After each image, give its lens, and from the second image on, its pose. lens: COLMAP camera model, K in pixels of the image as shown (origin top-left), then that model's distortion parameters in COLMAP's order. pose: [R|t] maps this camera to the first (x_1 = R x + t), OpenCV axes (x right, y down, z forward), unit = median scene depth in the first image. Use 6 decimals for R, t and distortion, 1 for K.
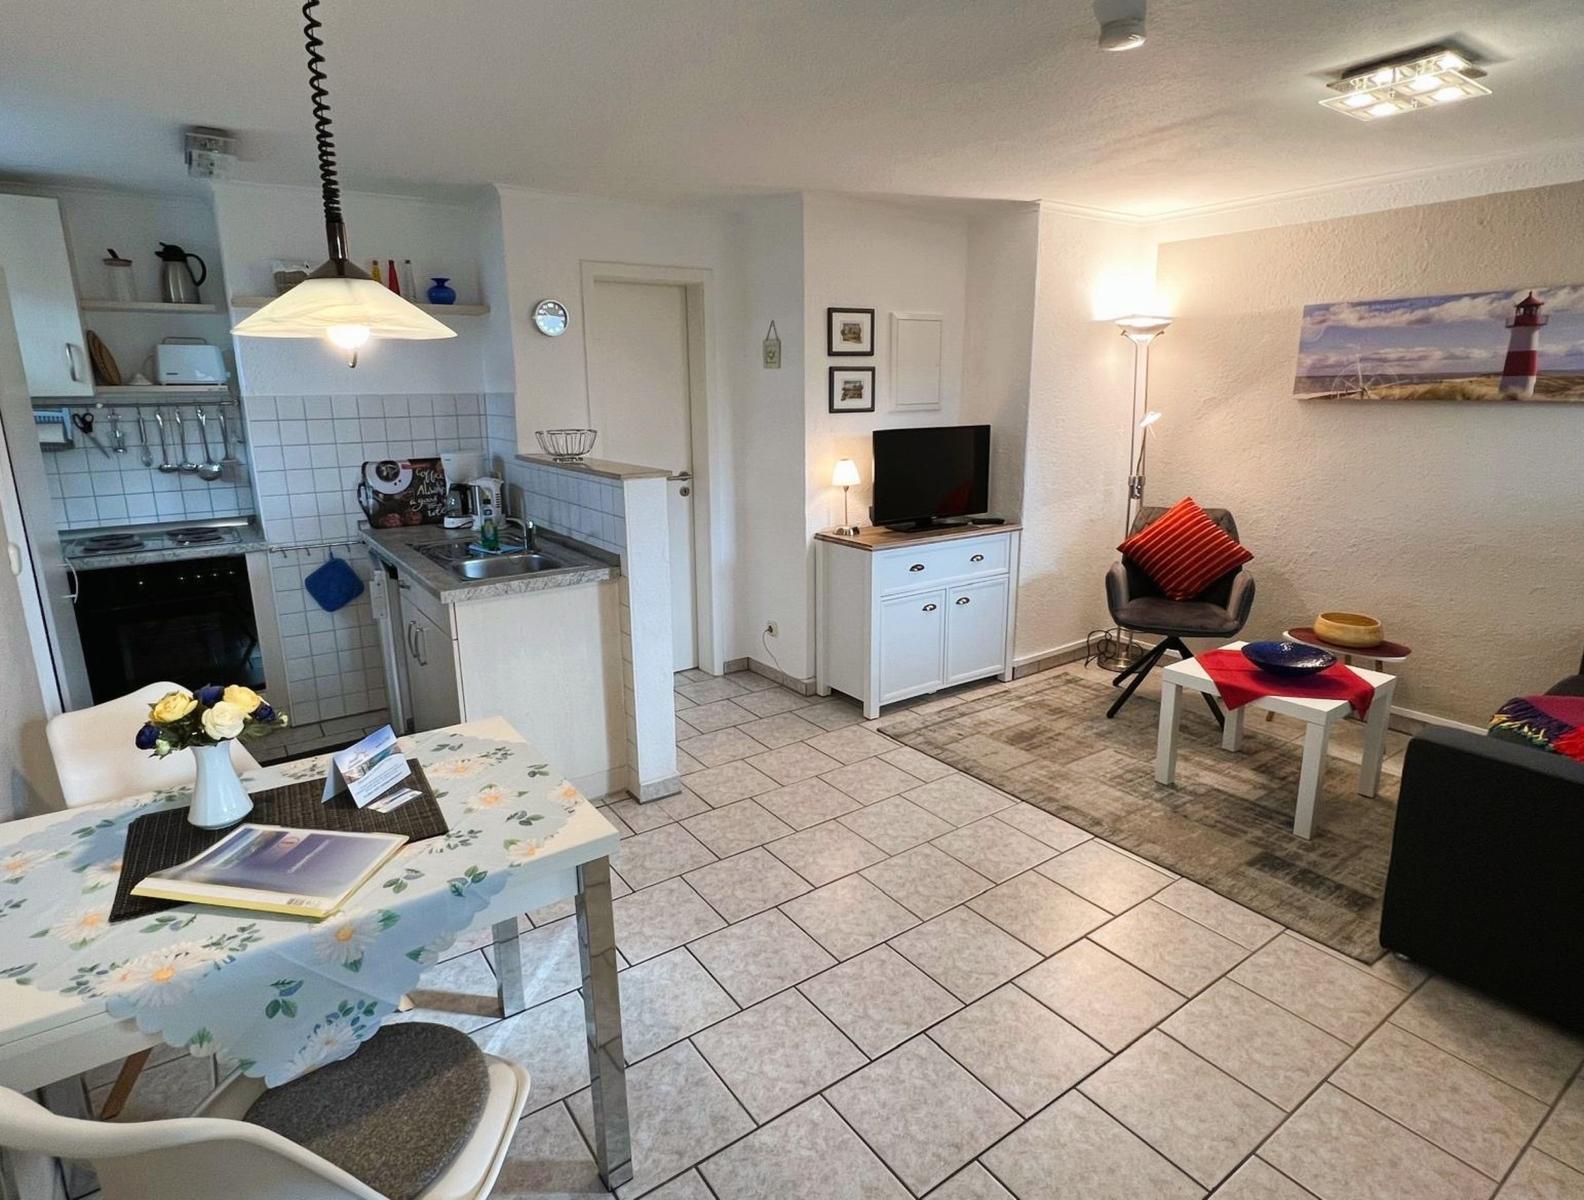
lens RADIAL K [[848.0, 0, 785.4], [0, 848.0, 590.3], [0, 0, 1]] dist [-0.001158, -0.000346]
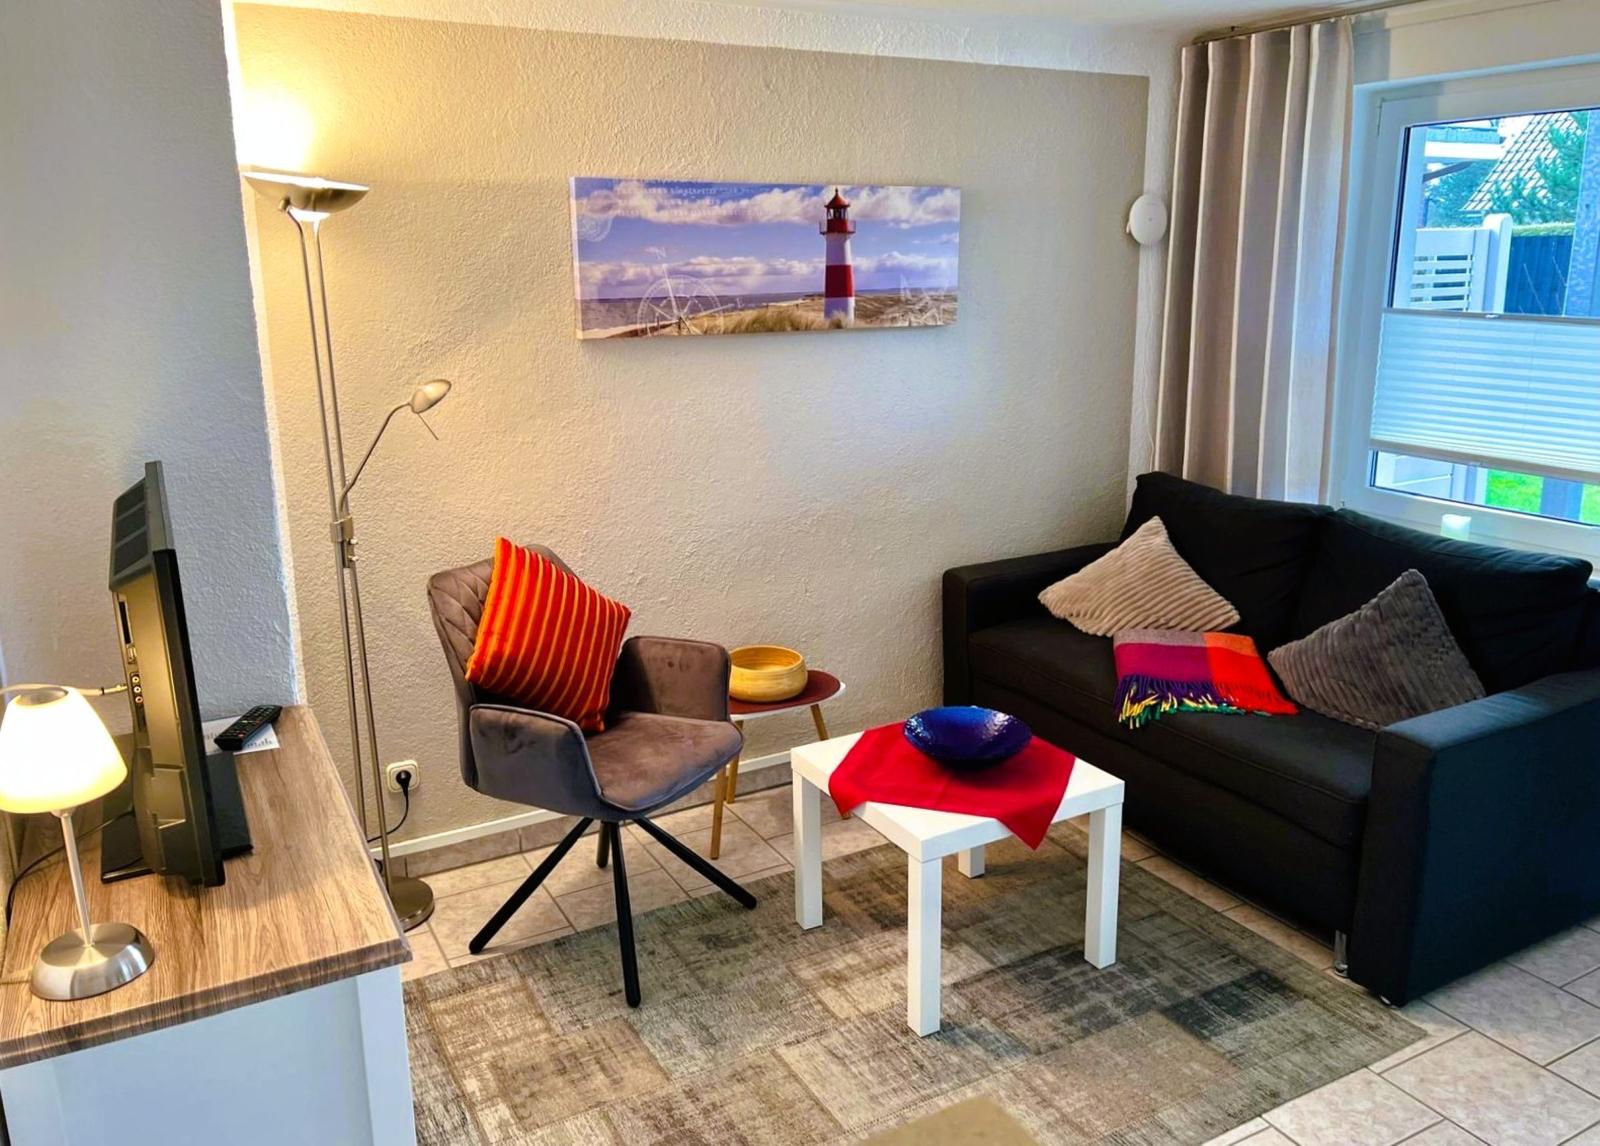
lens RADIAL K [[1209.6, 0, 800.0], [0, 1209.6, 573.0], [0, 0, 1]] dist [0.016605, -0.002246]
pose [[0.097365, -0.243552, 0.964988, -0.265002], [0.238244, 0.947108, 0.215001, -0.252974], [-0.966313, 0.208969, 0.150240, 0.892960]]
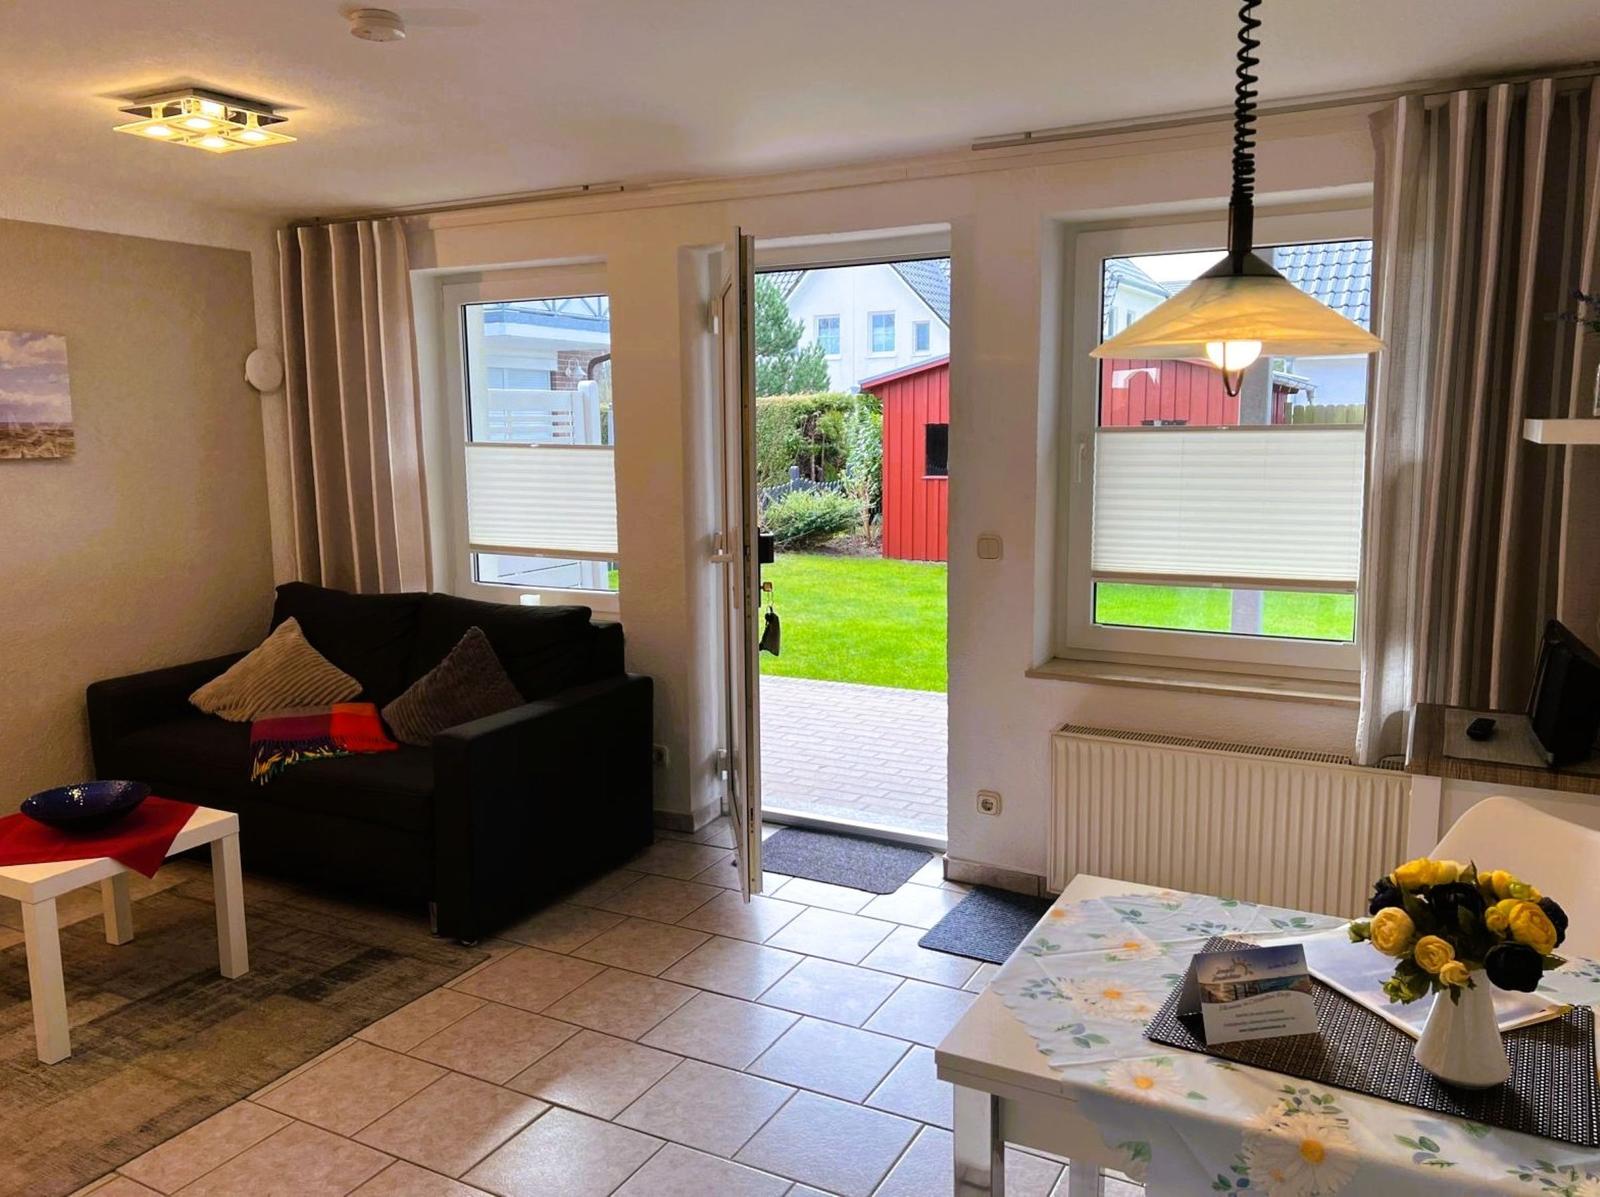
lens RADIAL K [[1235.8, 0, 795.9], [0, 1235.8, 605.6], [0, 0, 1]] dist [0.004074, -0.005114]
pose [[-0.455904, -0.113551, 0.882756, -0.568670], [0.222320, 0.945858, 0.236486, -0.184070], [-0.861815, 0.304069, -0.405976, 0.795575]]
